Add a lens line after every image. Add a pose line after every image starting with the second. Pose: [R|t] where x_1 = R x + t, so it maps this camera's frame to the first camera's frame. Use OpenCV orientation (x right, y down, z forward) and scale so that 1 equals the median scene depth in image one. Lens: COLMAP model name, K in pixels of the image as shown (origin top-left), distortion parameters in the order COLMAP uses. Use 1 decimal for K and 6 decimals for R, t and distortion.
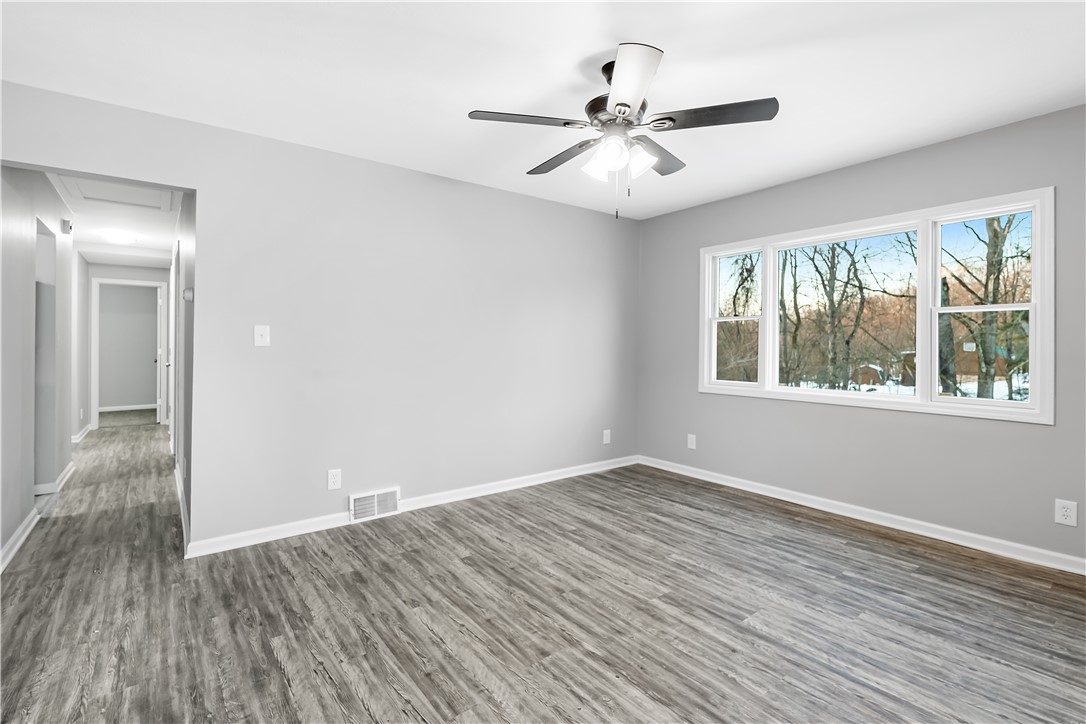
lens RADIAL K [[495.0, 0, 543.5], [0, 495.0, 342.3], [0, 0, 1]] dist [-0.001494, 0.000256]
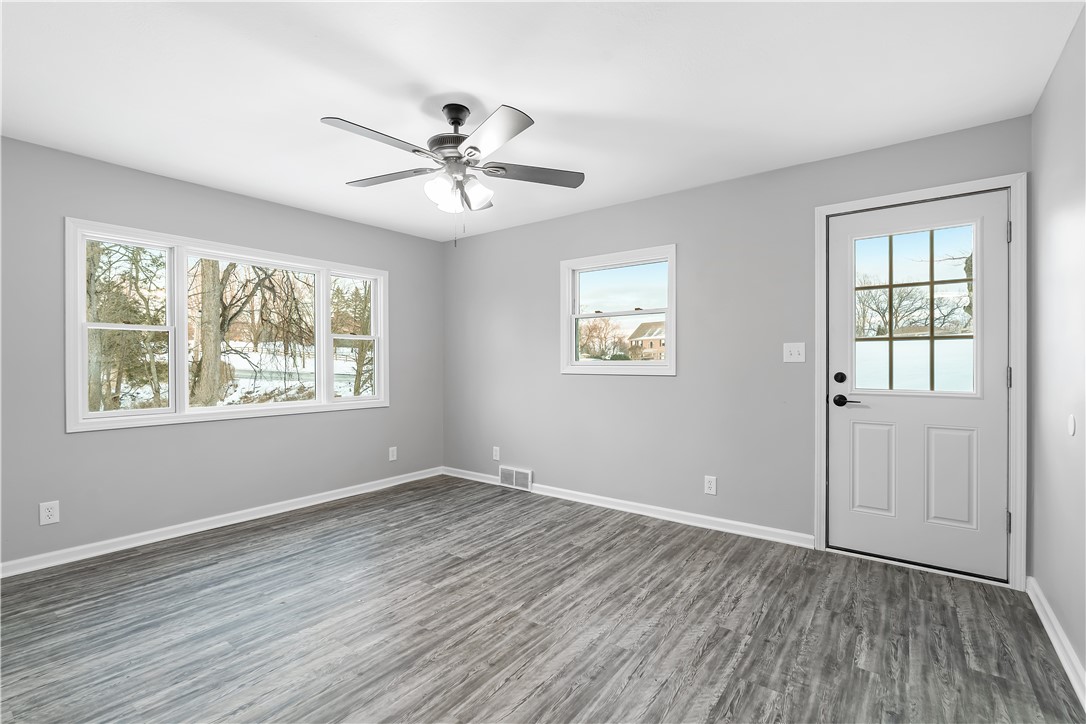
lens RADIAL K [[490.4, 0, 543.0], [0, 490.4, 362.0], [0, 0, 1]] dist [-0.002928, 0.000255]
pose [[-0.262762, -0.000801, 0.964860, -0.758664], [-0.004493, 0.999990, -0.000394, 0.005091], [-0.964850, -0.004438, -0.262763, 0.869741]]
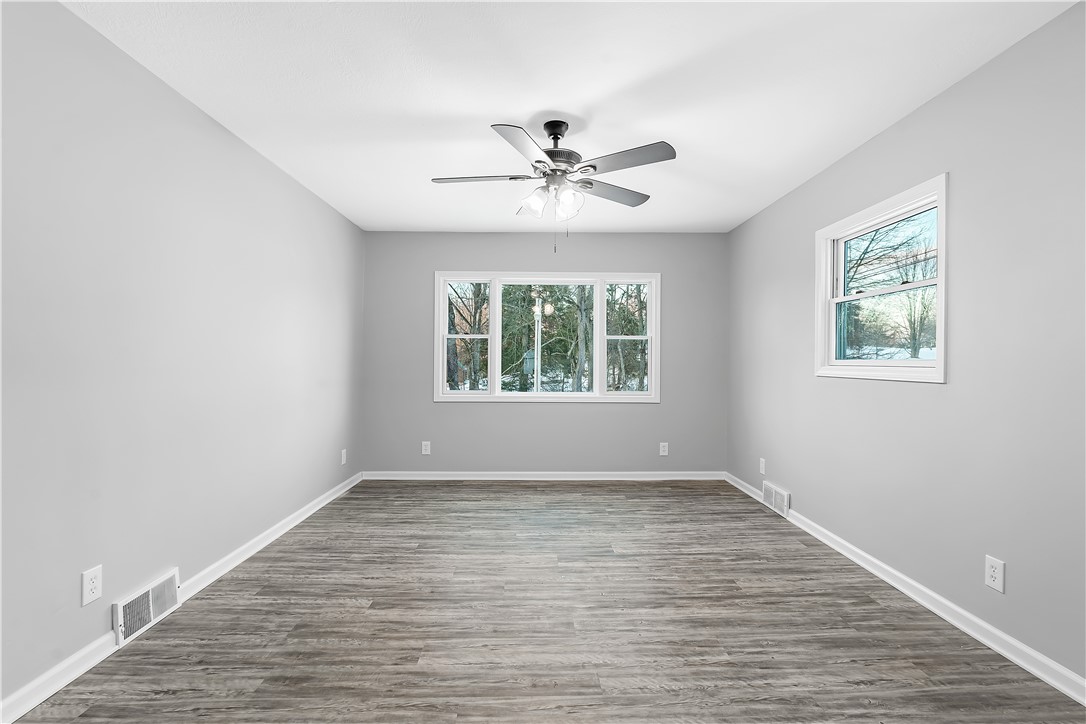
lens RADIAL K [[487.0, 0, 543.0], [0, 487.0, 362.0], [0, 0, 1]] dist [-0.002434, 0.000153]
pose [[0.593309, -0.001557, 0.804974, -0.644633], [-0.008055, 0.999937, 0.007871, 0.003280], [-0.804935, -0.011154, 0.593259, 0.256338]]
